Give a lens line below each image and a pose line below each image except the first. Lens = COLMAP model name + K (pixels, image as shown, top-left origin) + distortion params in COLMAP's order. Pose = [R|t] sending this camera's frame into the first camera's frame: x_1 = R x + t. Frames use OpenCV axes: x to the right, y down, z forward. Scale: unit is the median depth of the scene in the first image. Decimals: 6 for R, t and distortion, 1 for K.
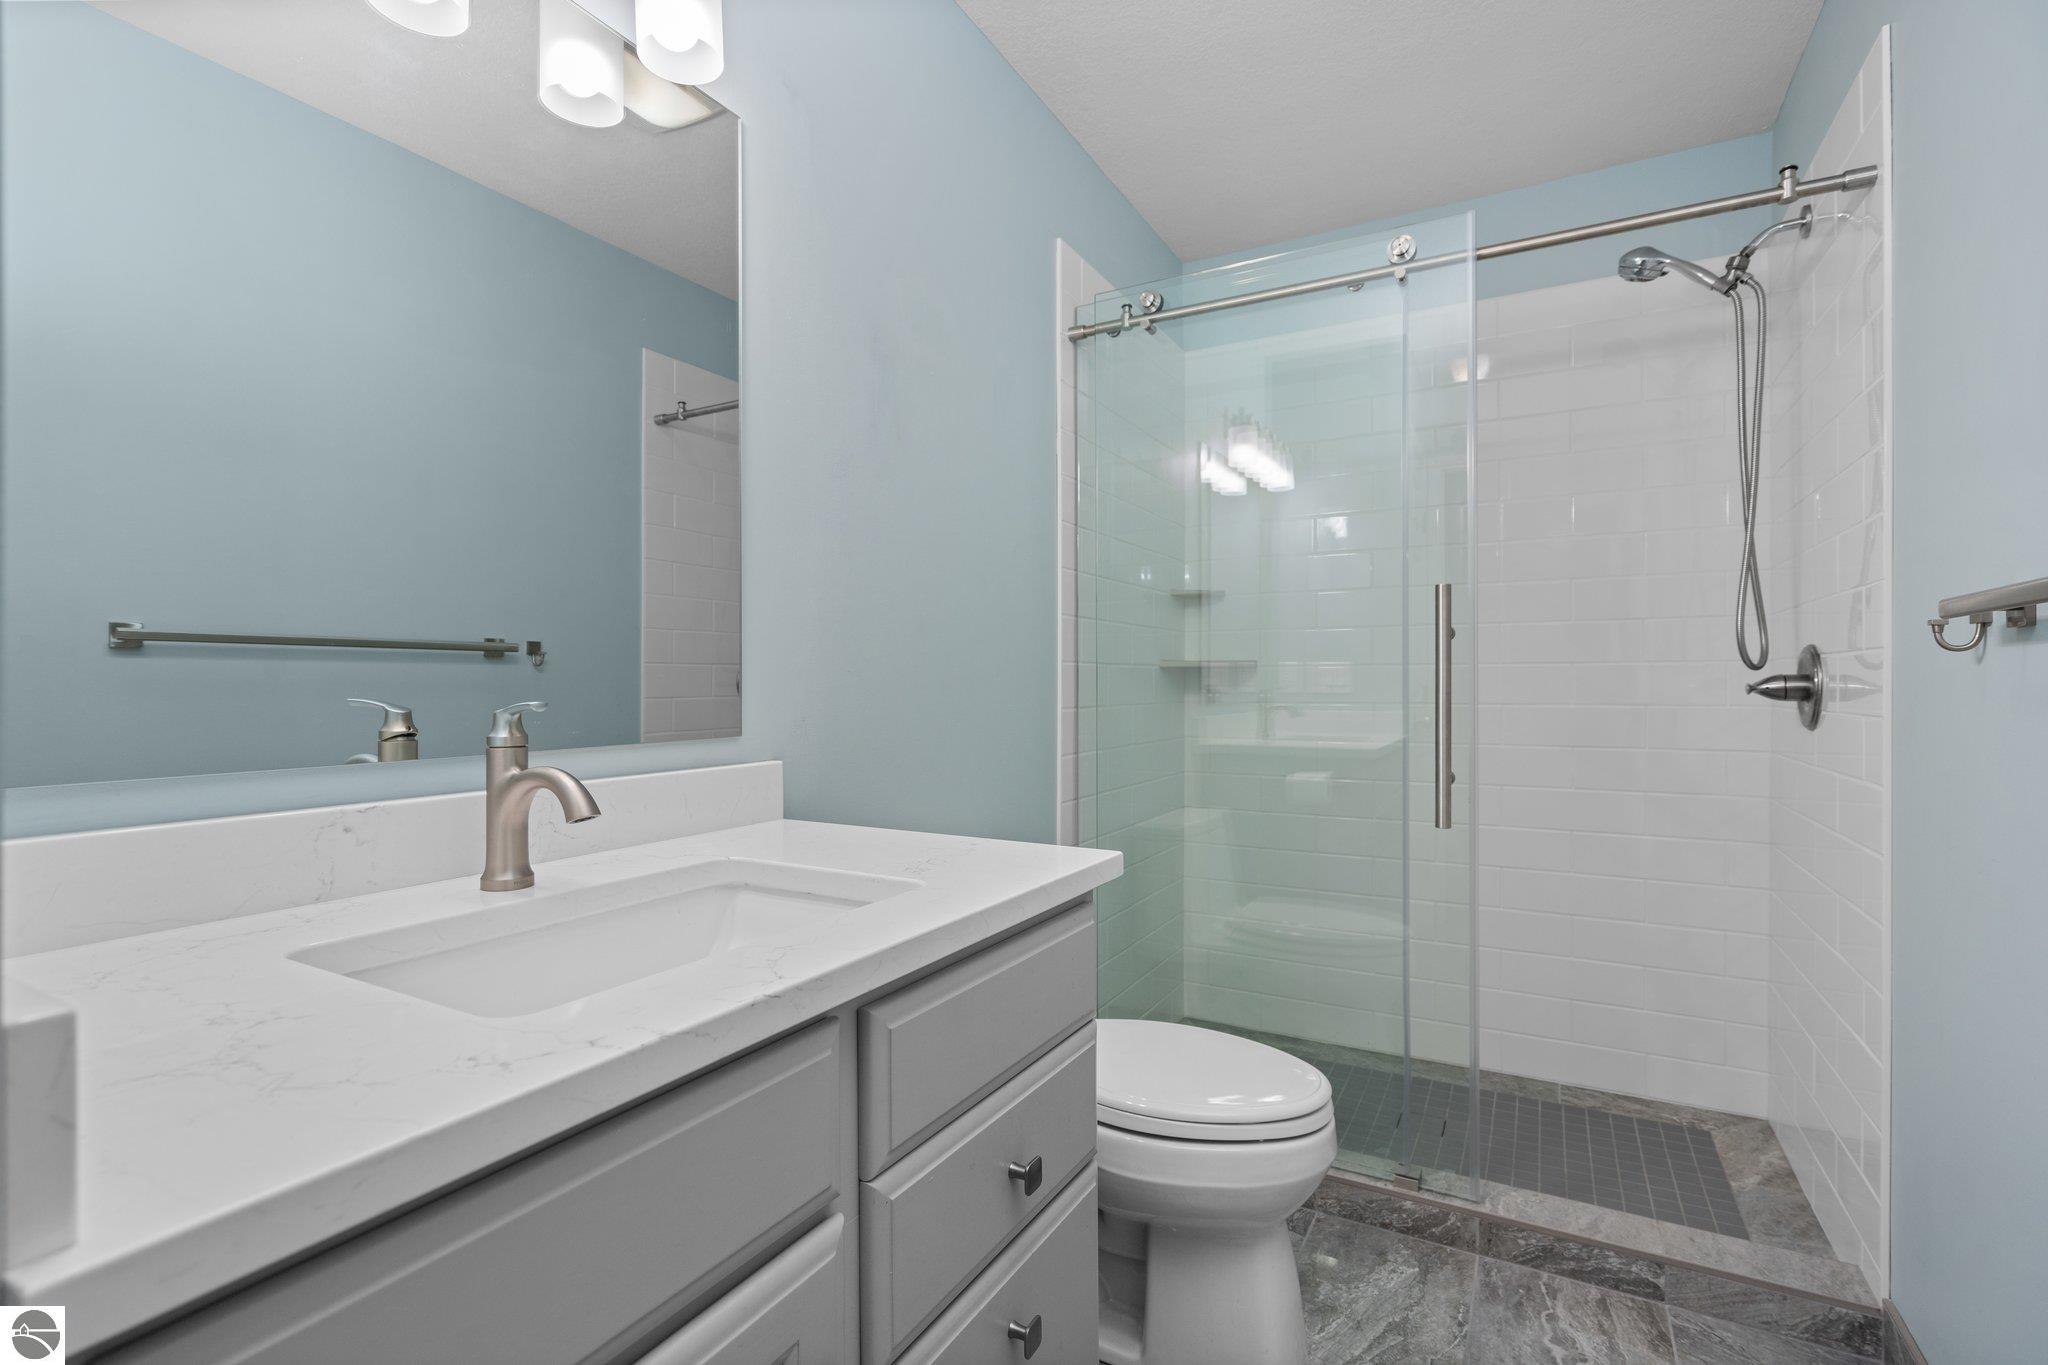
lens RADIAL K [[940.0, 0, 1019.4], [0, 940.0, 689.4], [0, 0, 1]] dist [0.001157, 0.001305]
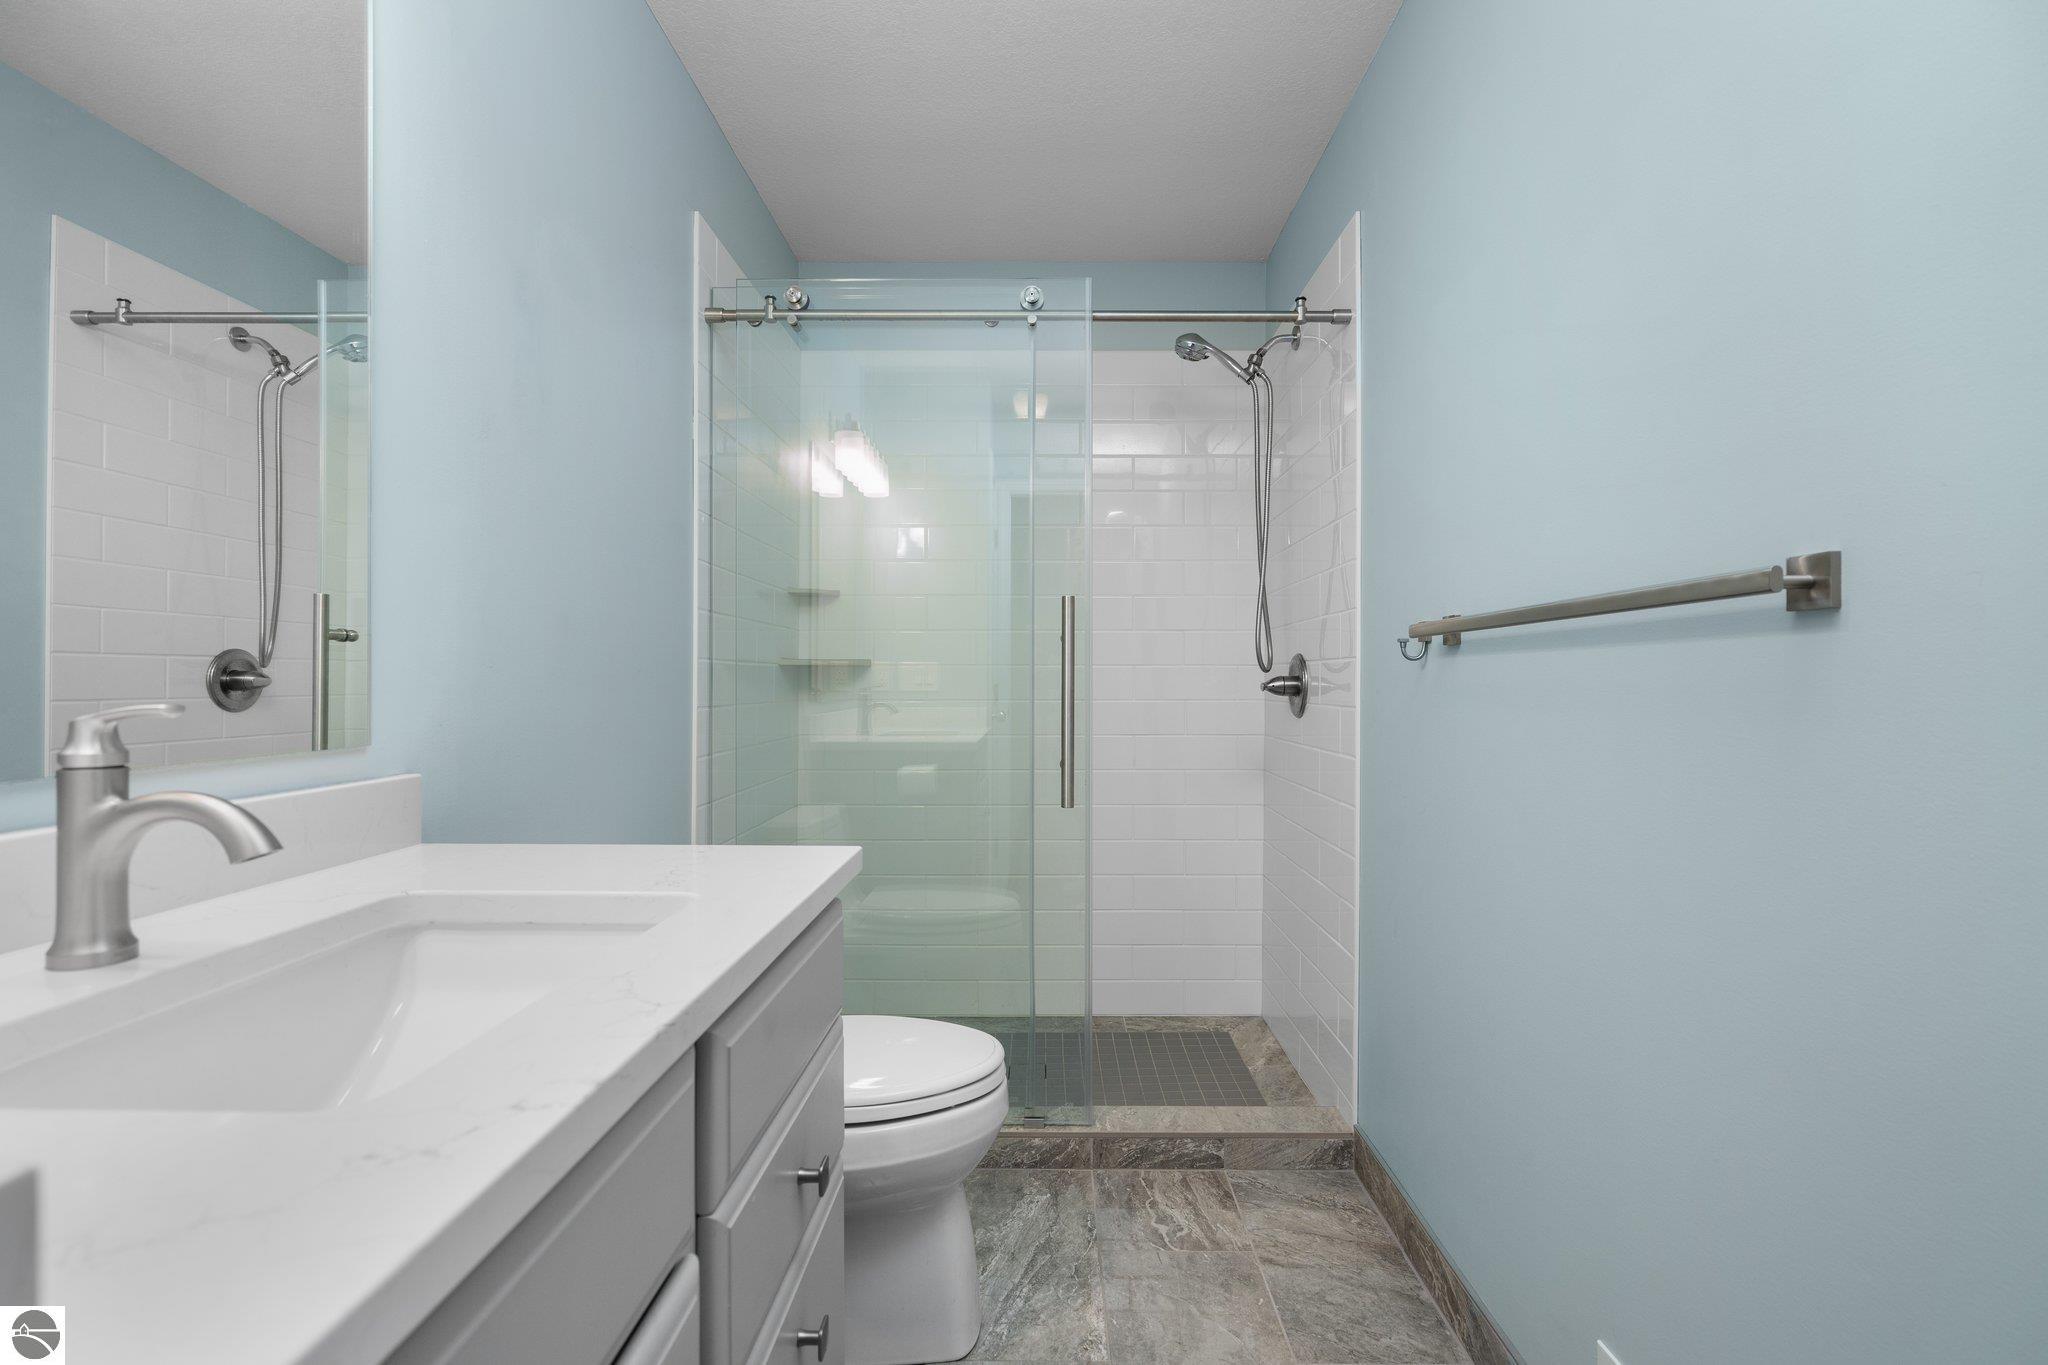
lens RADIAL K [[935.9, 0, 1030.7], [0, 935.9, 688.8], [0, 0, 1]] dist [-0.002900, 0.009387]
pose [[0.878345, -0.001533, 0.478025, -0.133998], [0.000927, 0.999998, 0.001505, -0.000100], [-0.478027, -0.000879, 0.878345, 0.012460]]
